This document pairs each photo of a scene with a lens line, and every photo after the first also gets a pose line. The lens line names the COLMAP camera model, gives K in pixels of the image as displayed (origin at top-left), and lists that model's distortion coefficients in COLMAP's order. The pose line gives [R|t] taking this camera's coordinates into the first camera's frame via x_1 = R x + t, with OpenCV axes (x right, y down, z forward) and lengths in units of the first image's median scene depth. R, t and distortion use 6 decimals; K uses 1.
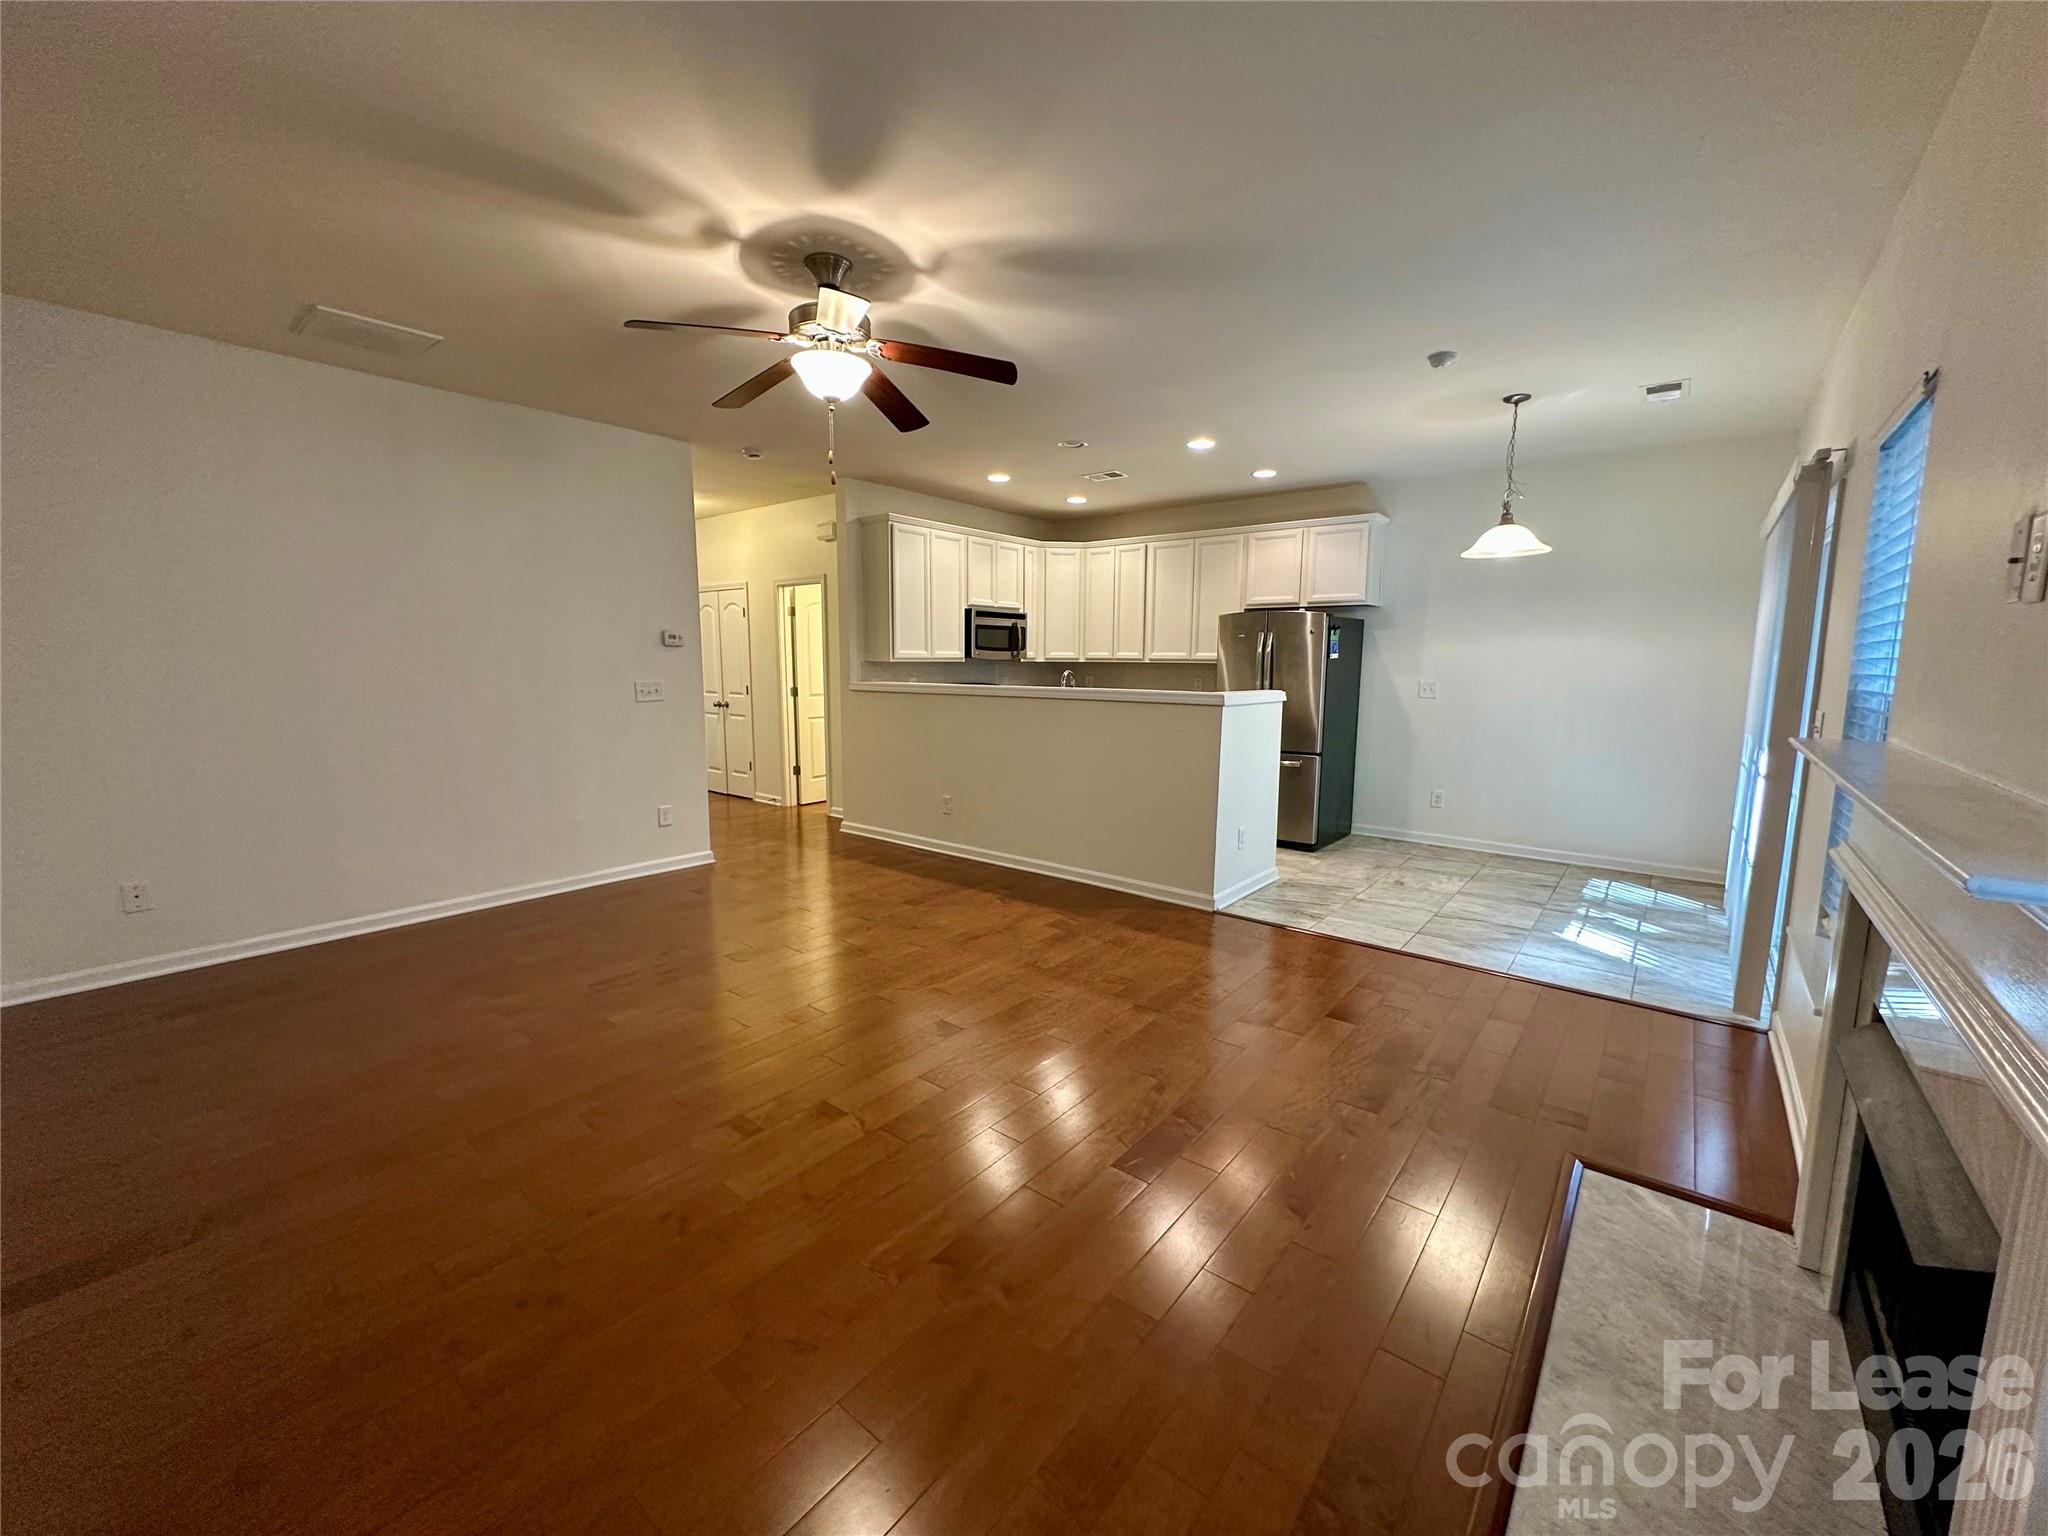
lens RADIAL K [[816.2, 0, 1022.7], [0, 816.2, 767.2], [0, 0, 1]] dist [-0.002529, 0.000188]
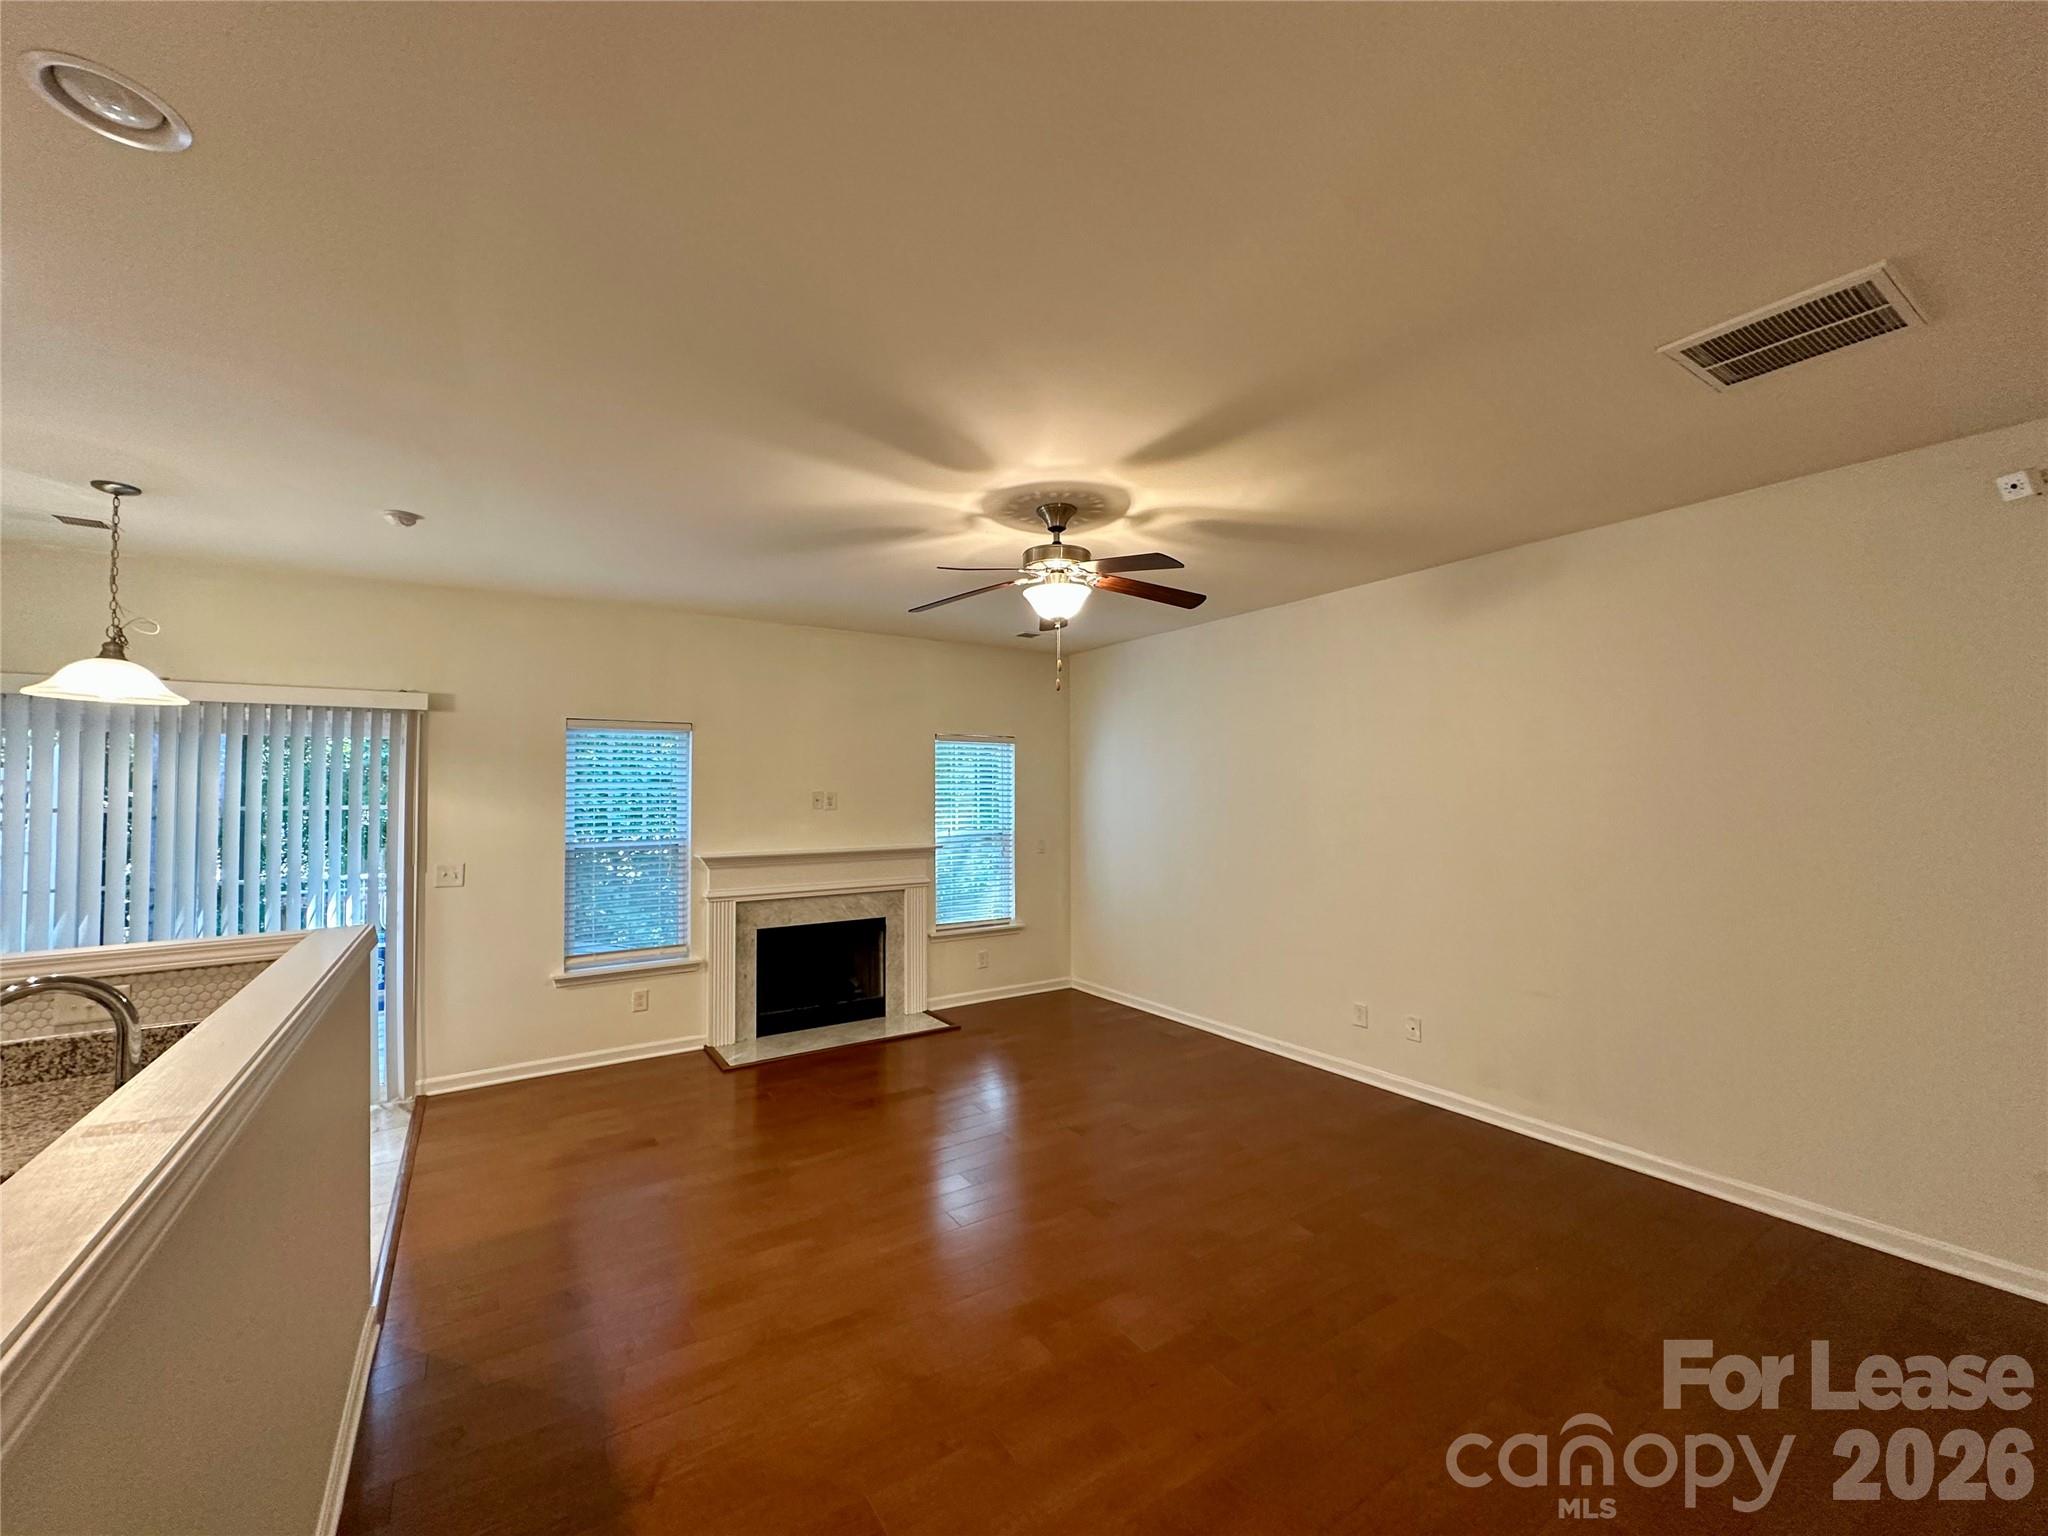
lens RADIAL K [[805.7, 0, 1024.0], [0, 805.7, 768.0], [0, 0, 1]] dist [-0.002892, 0.000009]
pose [[-0.955461, 0.009656, 0.294959, -0.224152], [0.039966, 0.994491, 0.096908, -0.151470], [-0.292398, 0.104380, -0.950583, 0.908022]]
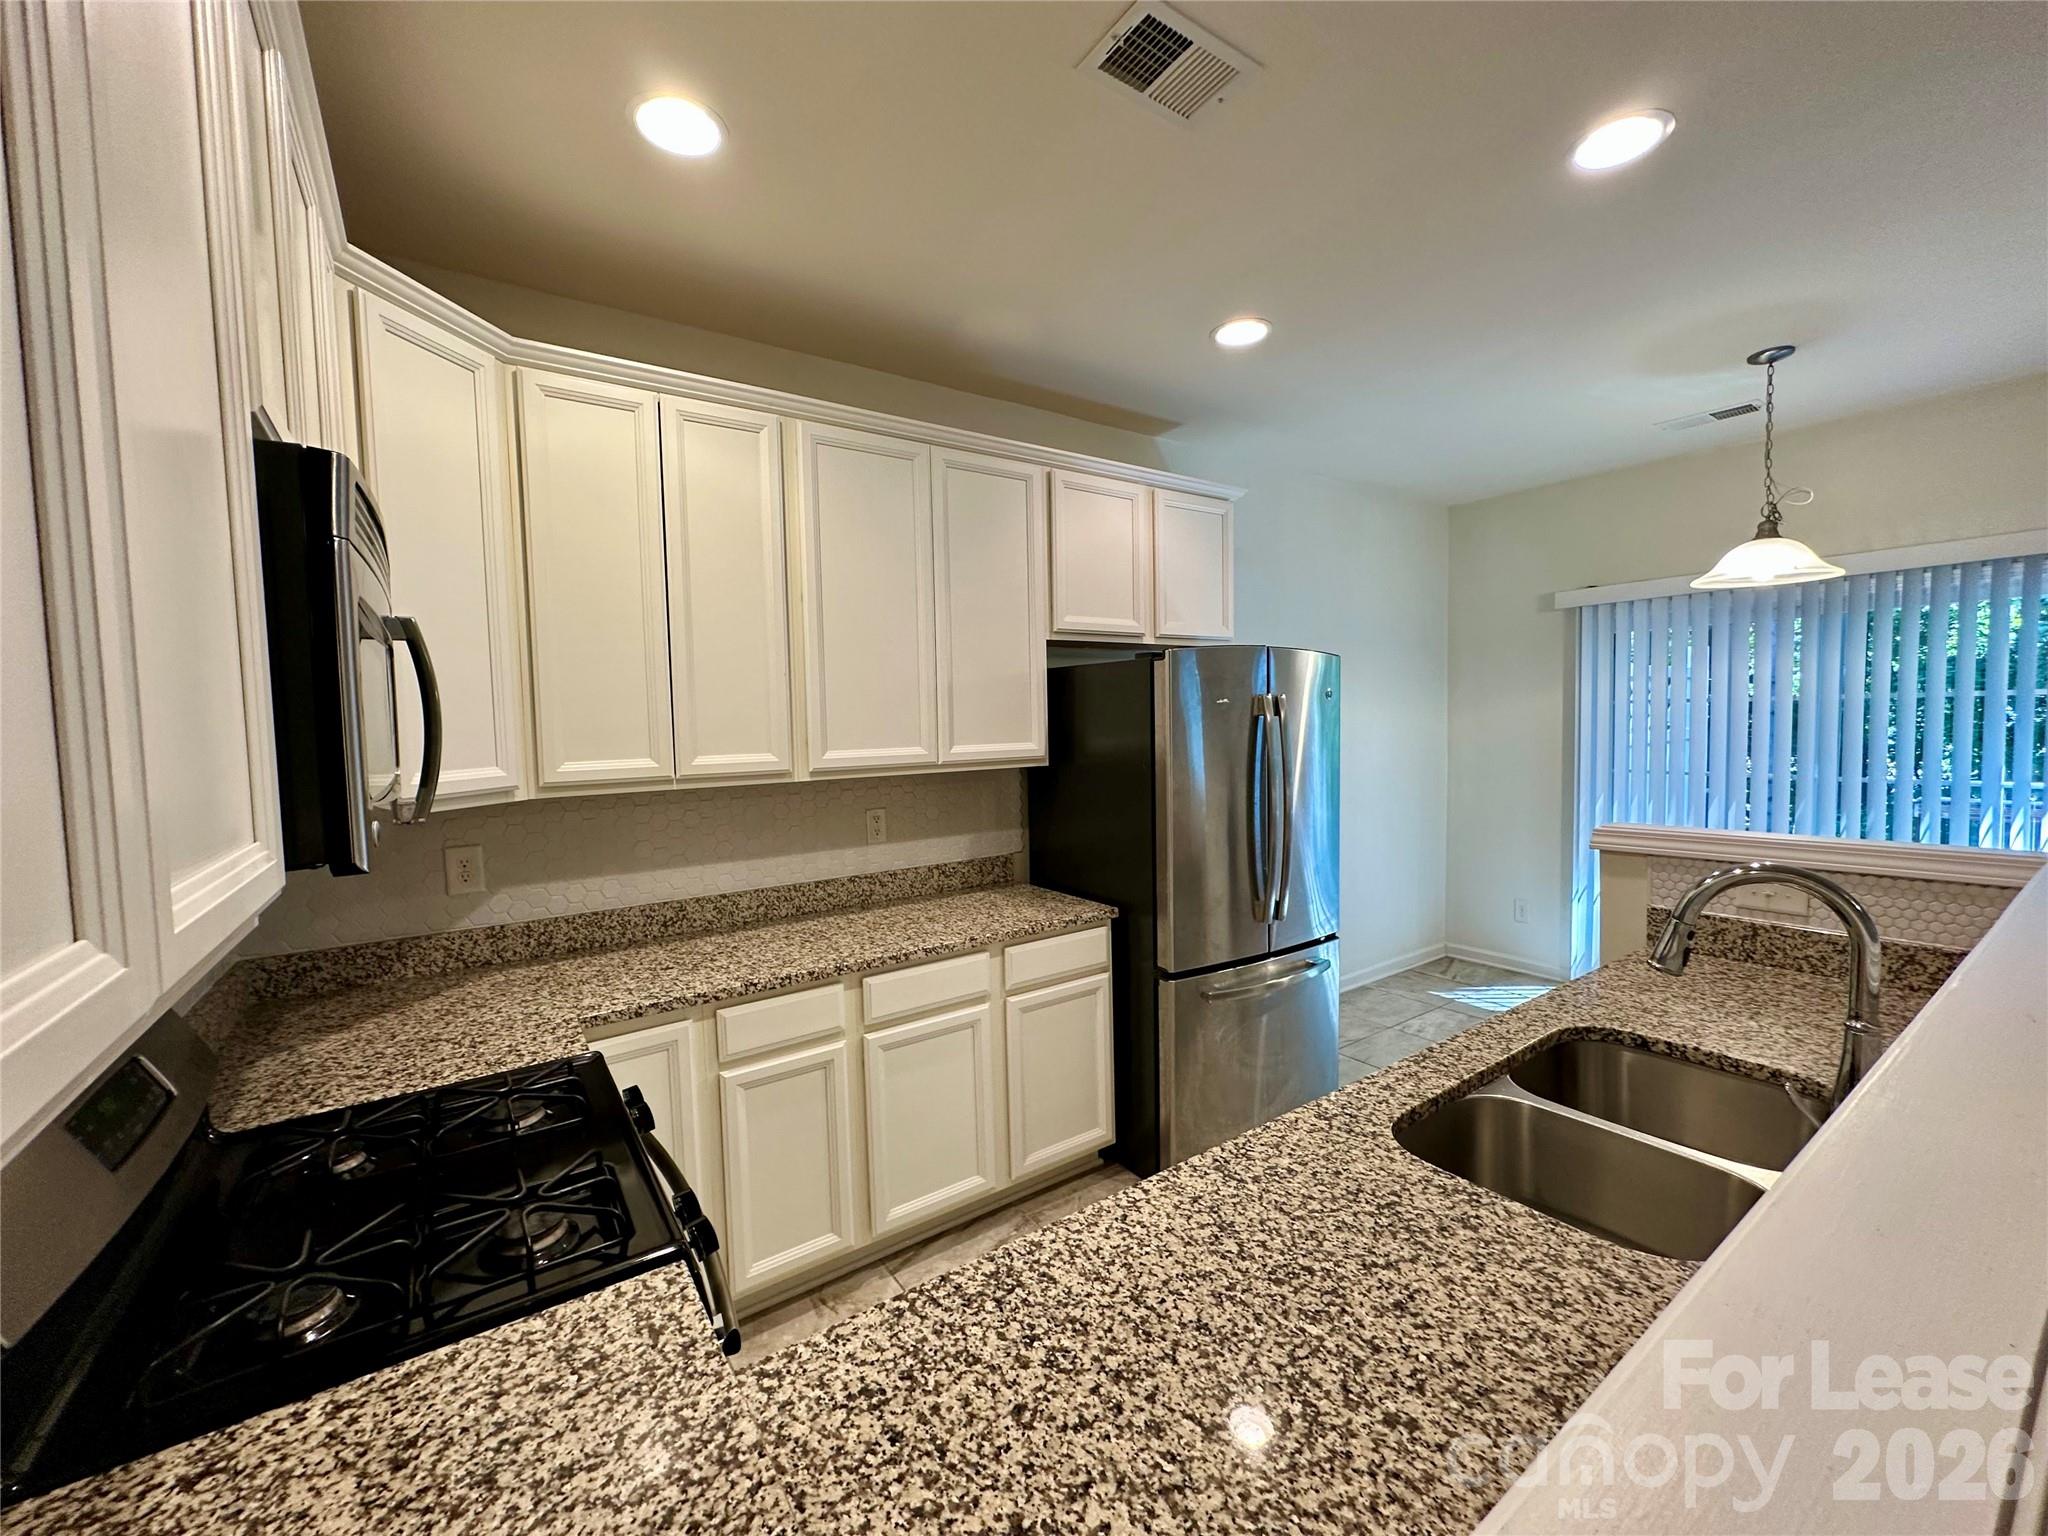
lens RADIAL K [[816.2, 0, 1022.7], [0, 816.2, 767.2], [0, 0, 1]] dist [-0.002529, 0.000188]
pose [[0.279860, -0.070140, 0.957475, -0.149947], [0.153576, 0.987755, 0.027469, -0.141253], [-0.947678, 0.139358, 0.287205, 0.896271]]
